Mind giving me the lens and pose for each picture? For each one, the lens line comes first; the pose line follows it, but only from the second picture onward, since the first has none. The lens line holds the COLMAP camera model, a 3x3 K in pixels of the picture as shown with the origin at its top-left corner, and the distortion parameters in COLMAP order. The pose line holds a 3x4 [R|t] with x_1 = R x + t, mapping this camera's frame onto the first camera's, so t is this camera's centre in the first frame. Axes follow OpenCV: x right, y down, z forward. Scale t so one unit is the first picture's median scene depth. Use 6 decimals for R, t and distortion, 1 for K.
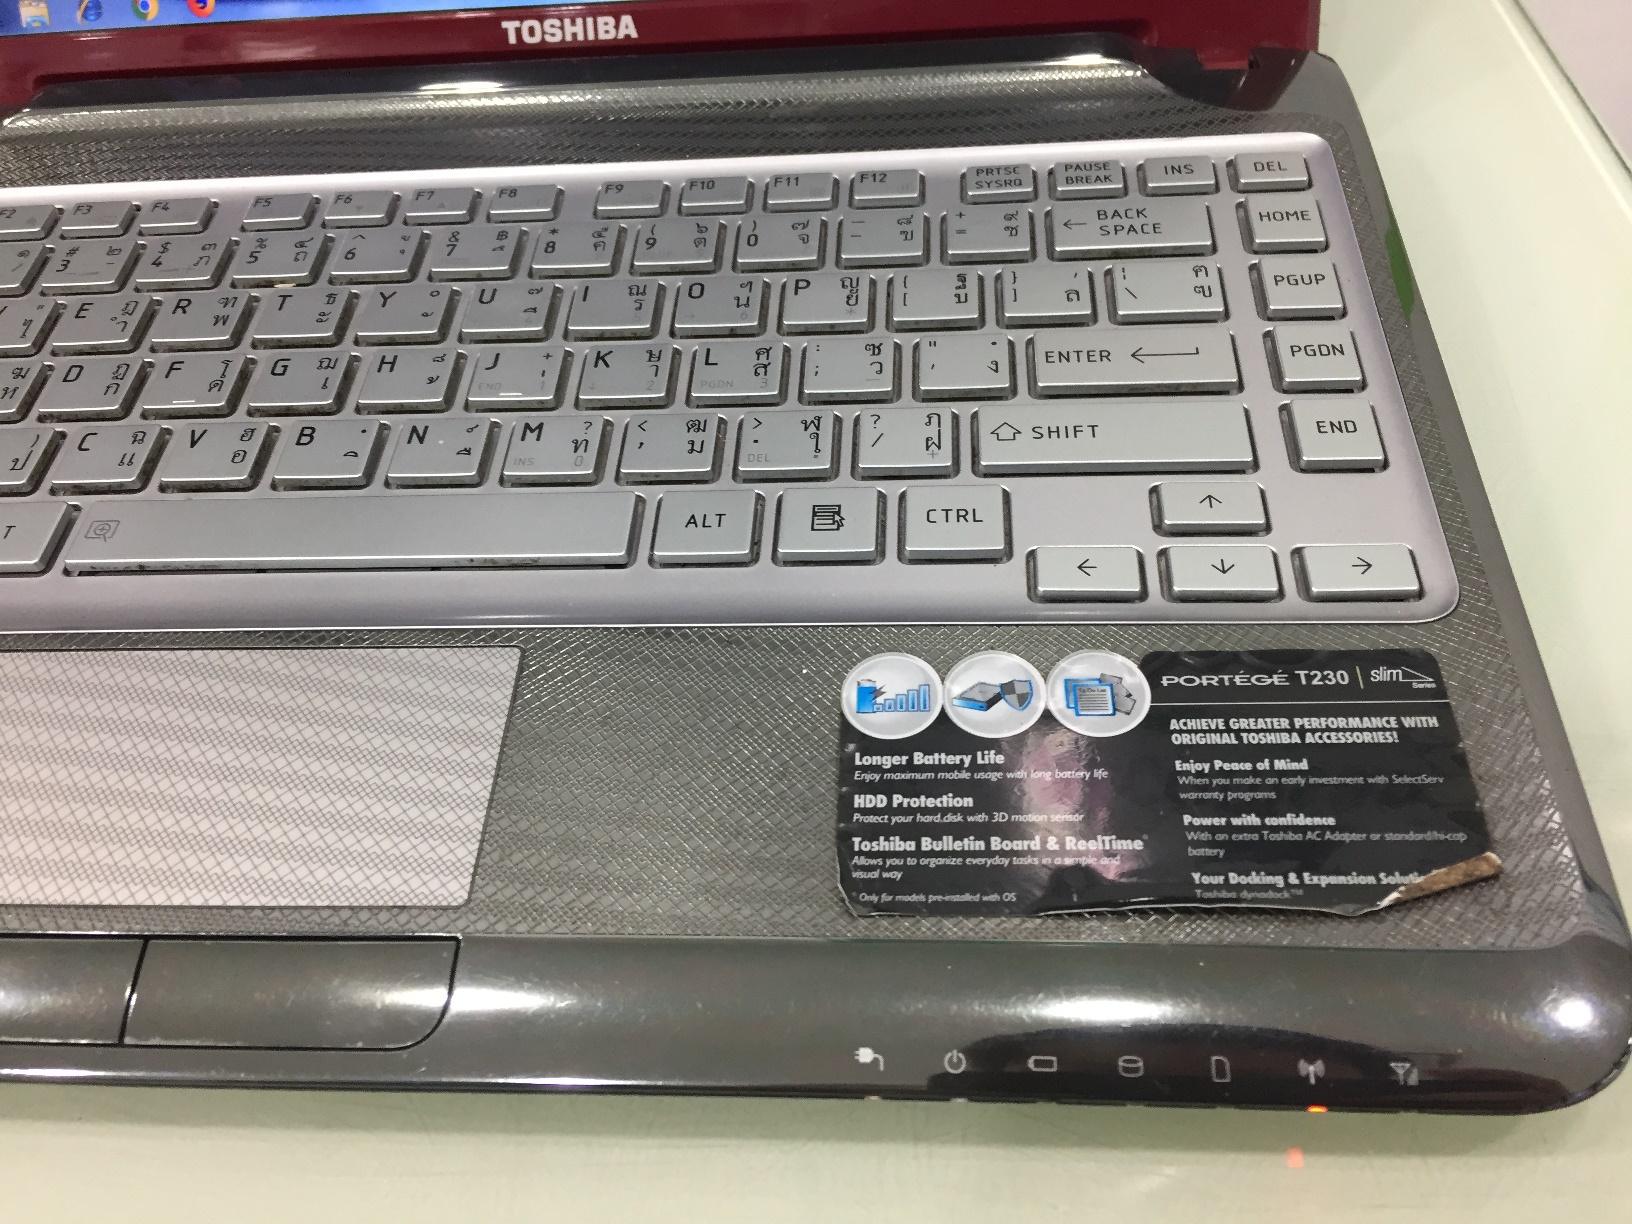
lens RADIAL K [[1419.0, 0, 811.1], [0, 1419.0, 614.7], [0, 0, 1]] dist [0.079145, -0.139172]
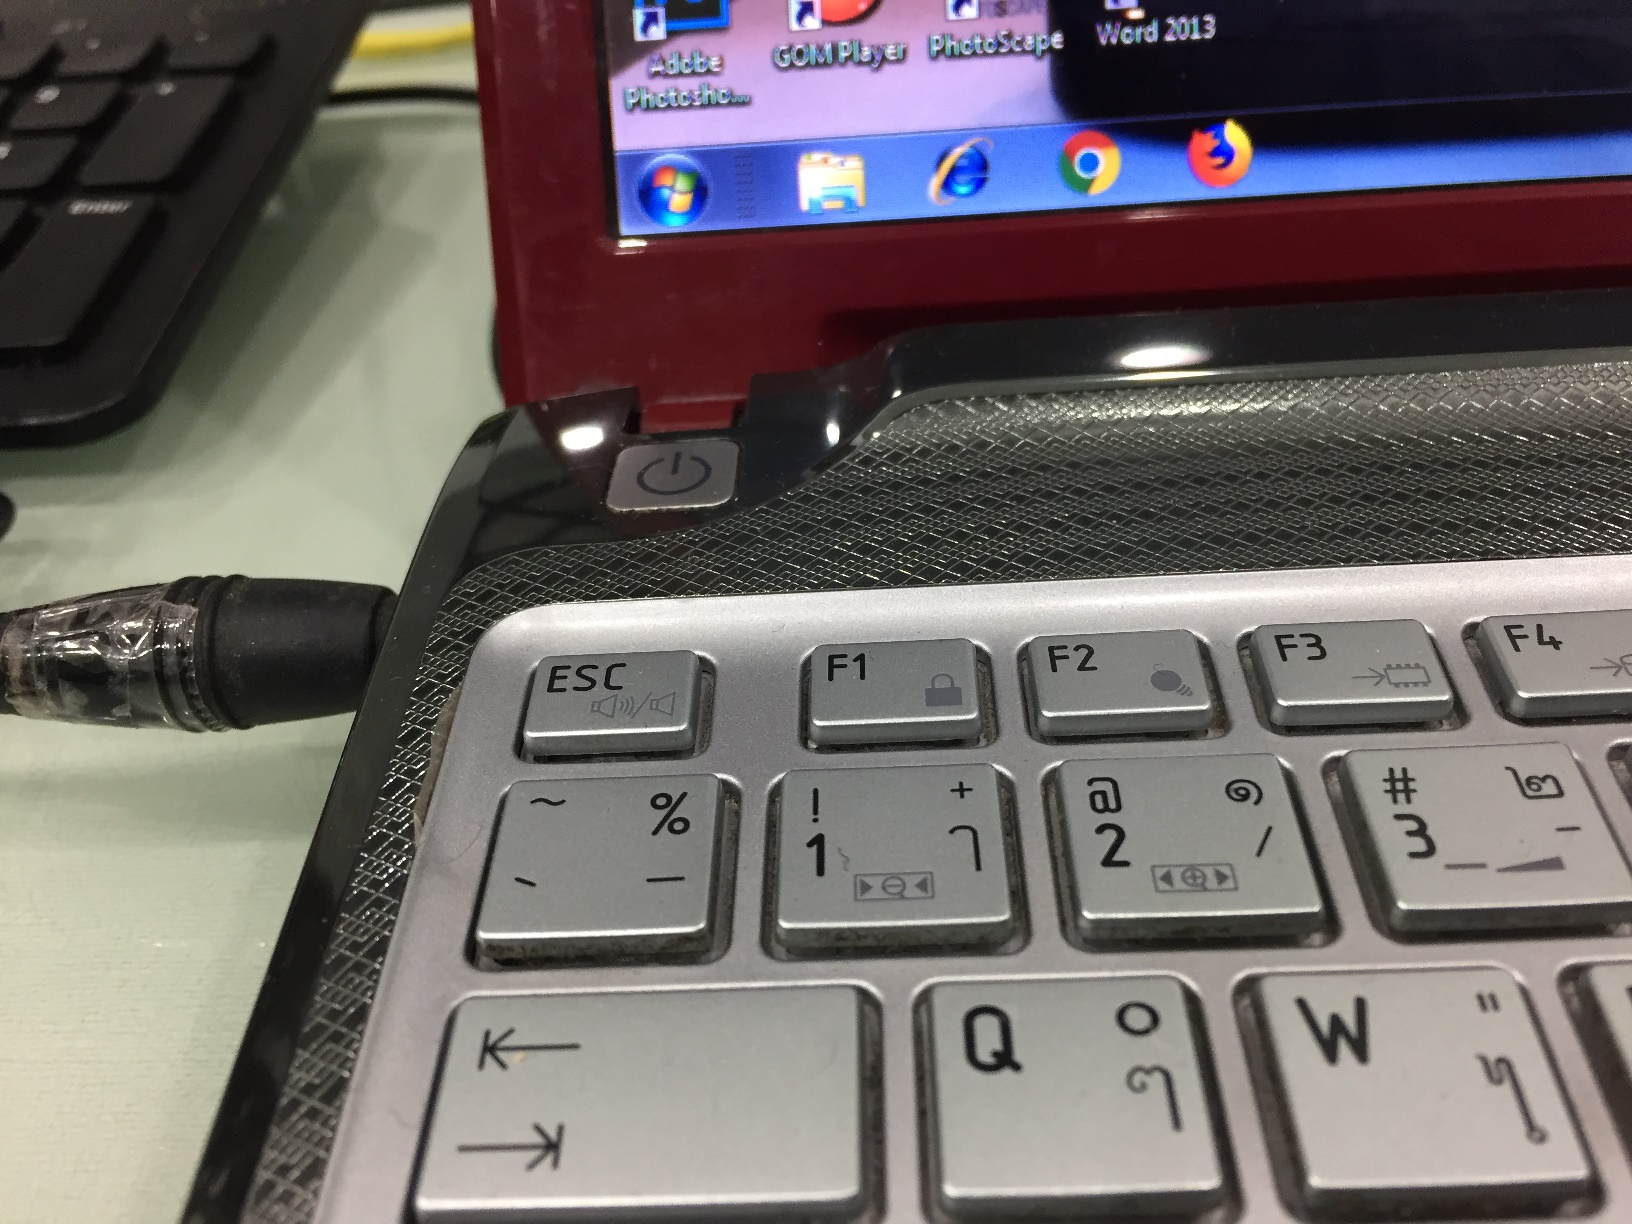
lens RADIAL K [[1440.4, 0, 811.5], [0, 1440.4, 616.8], [0, 0, 1]] dist [0.072079, -0.129409]
pose [[0.999087, -0.018359, 0.038565, -0.770795], [0.024644, 0.985240, -0.169394, -0.274709], [-0.034886, 0.170190, 0.984793, 0.762264]]
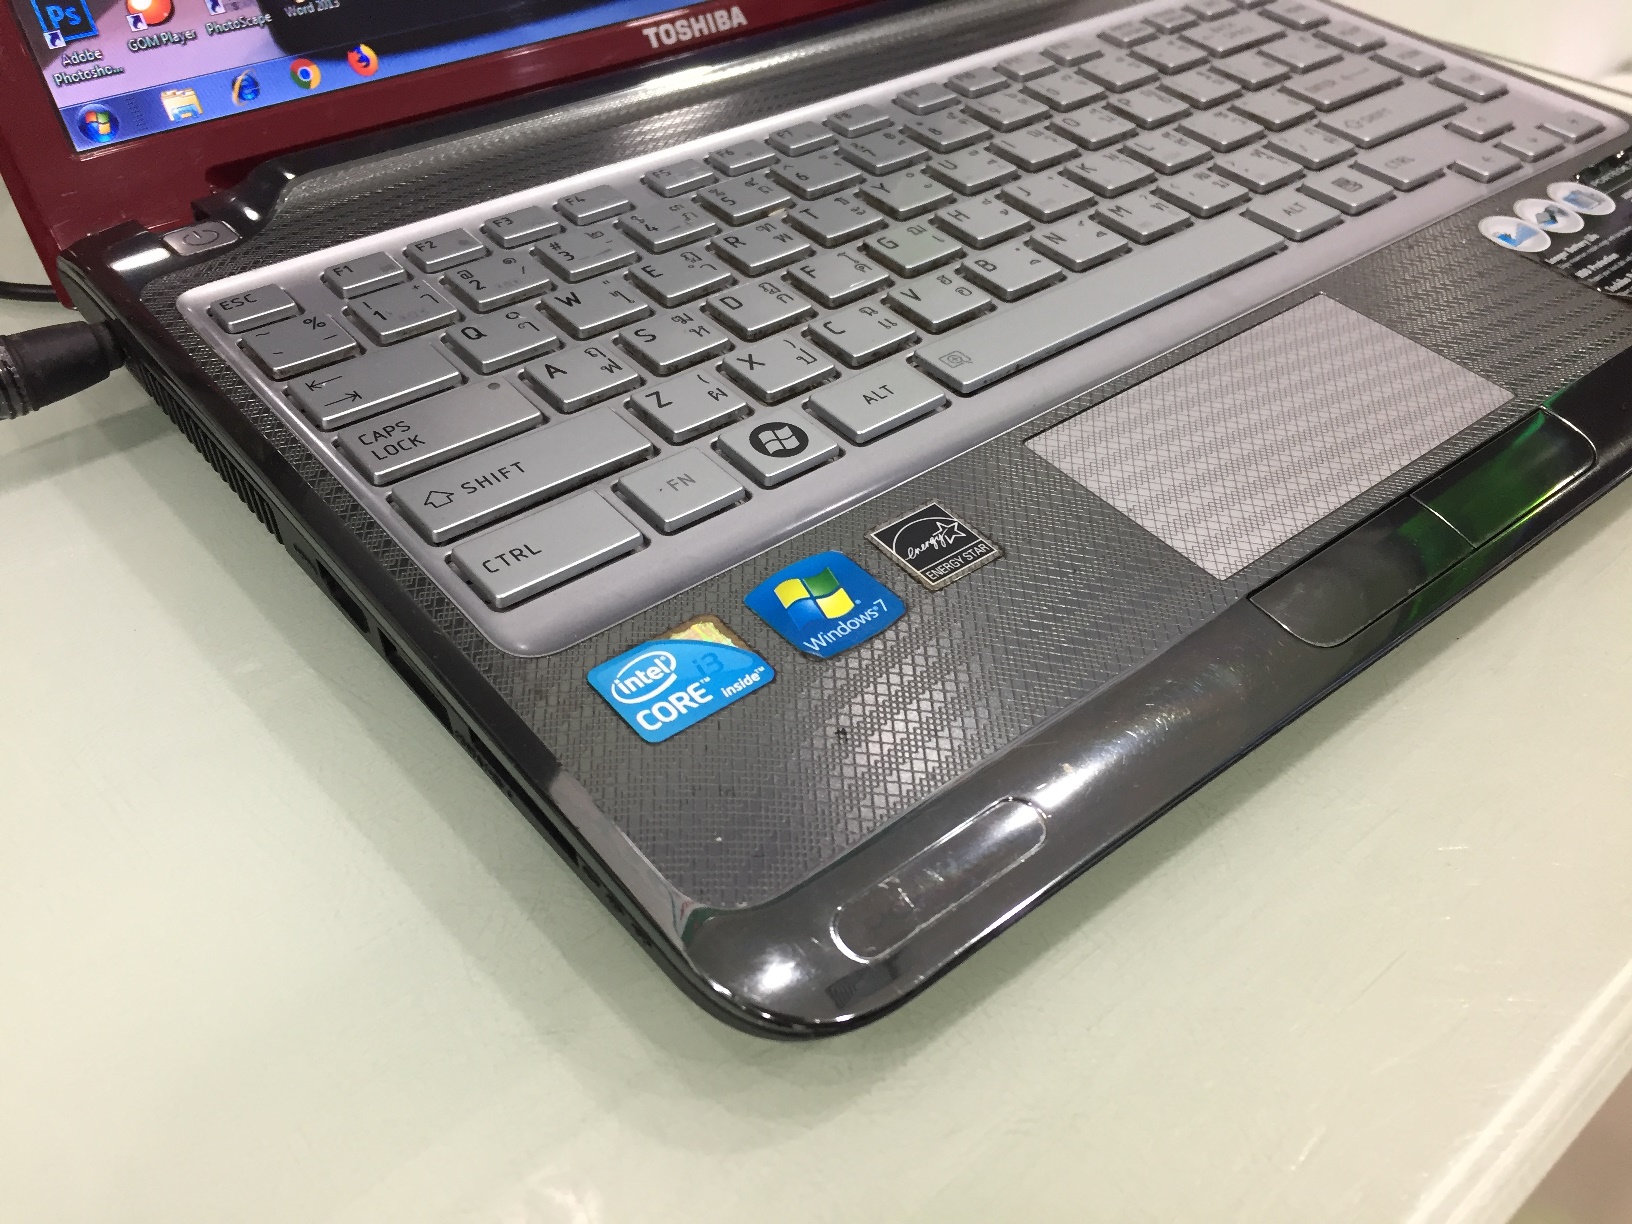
lens RADIAL K [[1440.4, 0, 811.5], [0, 1440.4, 616.8], [0, 0, 1]] dist [0.072079, -0.129409]
pose [[0.724891, -0.370505, 0.580740, -1.219456], [0.462667, 0.886452, -0.011964, 0.072971], [-0.510365, 0.277362, 0.814001, 0.206111]]
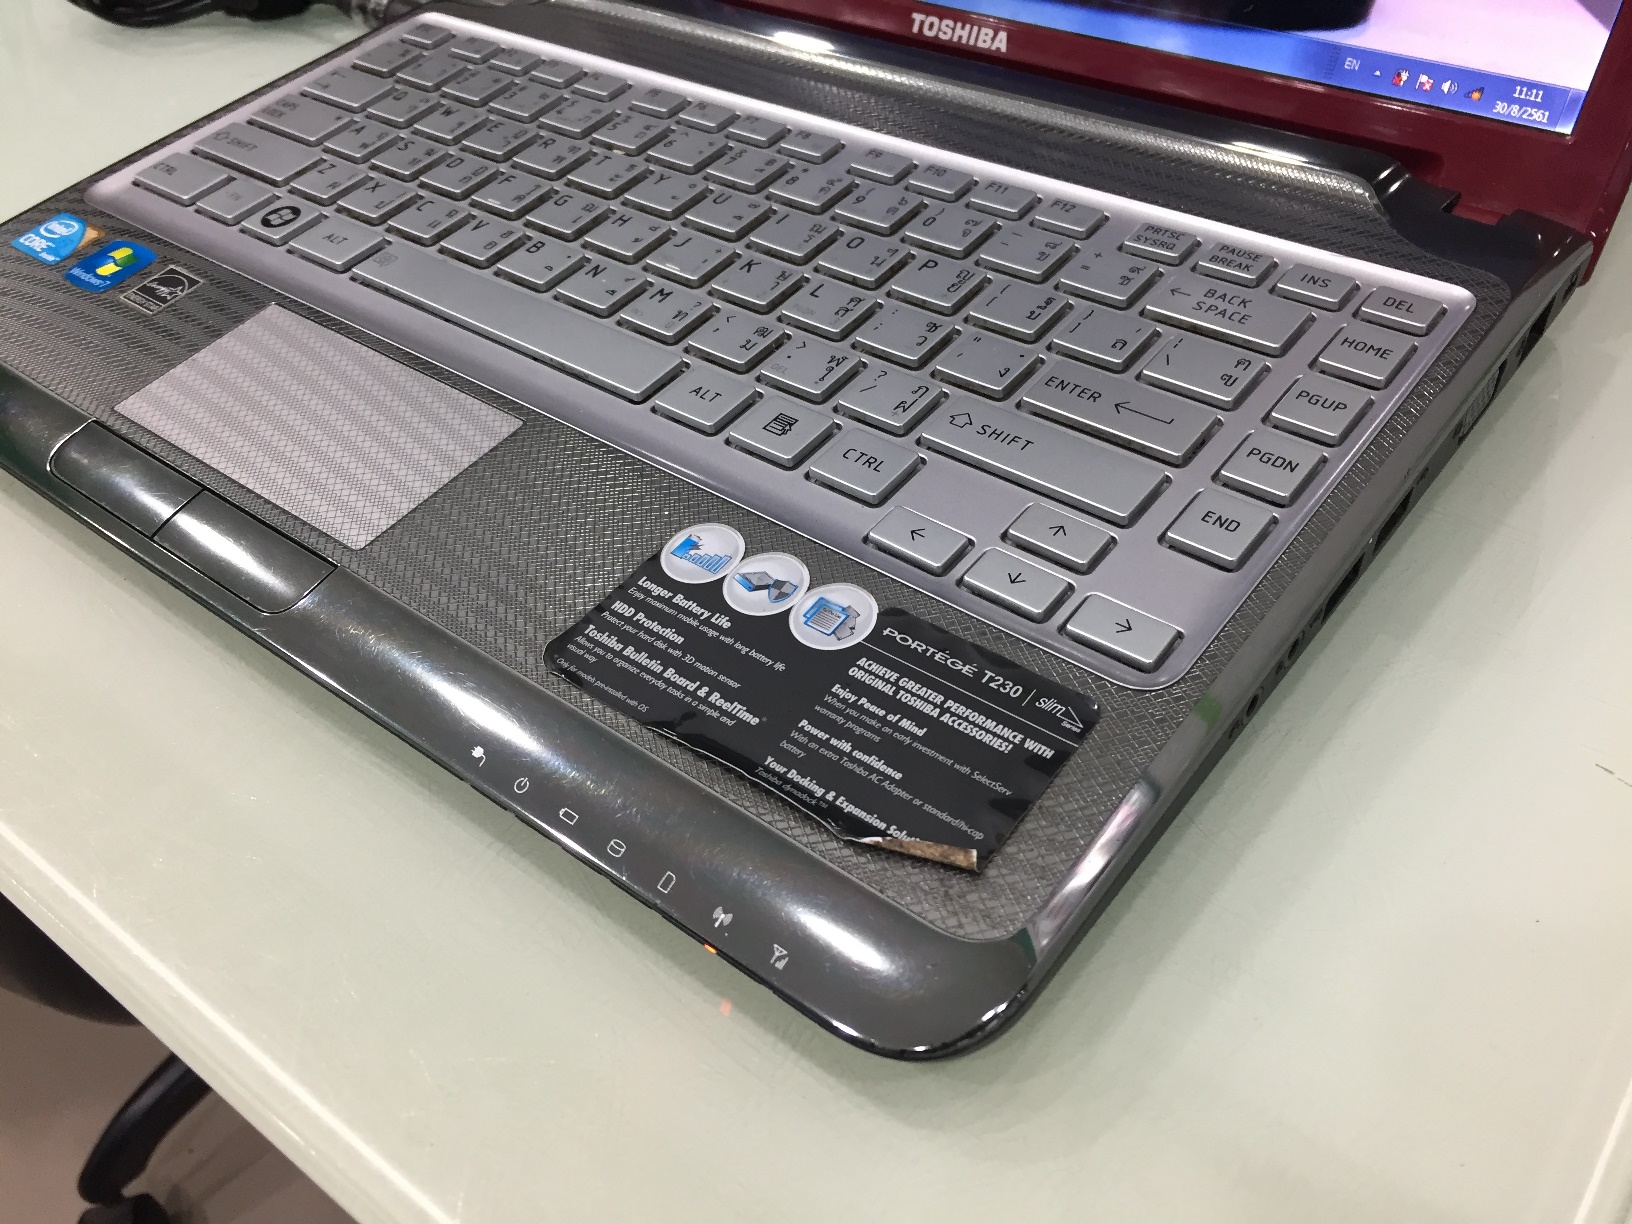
lens RADIAL K [[1419.0, 0, 811.1], [0, 1419.0, 614.7], [0, 0, 1]] dist [0.079145, -0.139172]
pose [[0.809926, 0.408226, -0.421155, 0.539344], [-0.422574, 0.904089, 0.063681, -0.009746], [0.406757, 0.126392, 0.904751, -0.042705]]
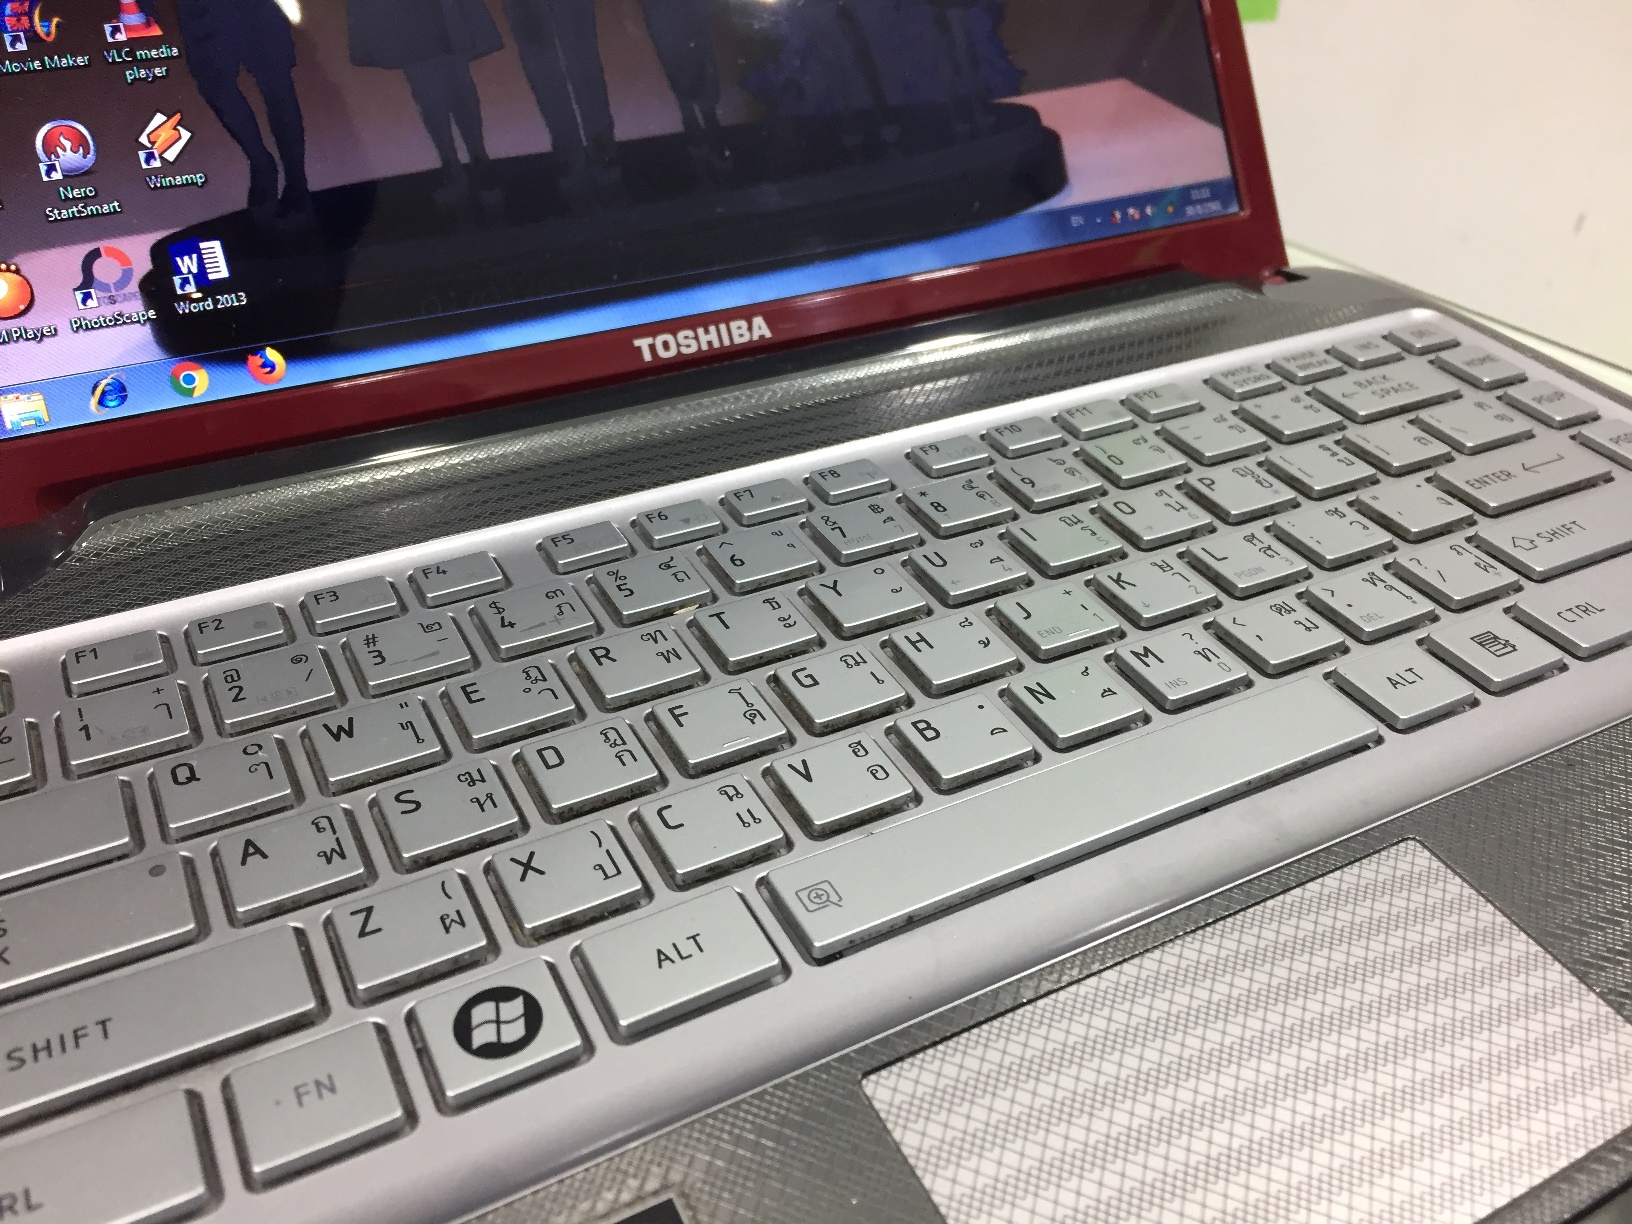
lens RADIAL K [[1432.3, 0, 808.5], [0, 1432.3, 612.2], [0, 0, 1]] dist [0.073037, -0.129778]
pose [[0.848906, -0.210798, 0.484688, -0.789377], [0.338682, 0.920969, -0.192640, -0.050719], [-0.405775, 0.327689, 0.853210, 0.298773]]
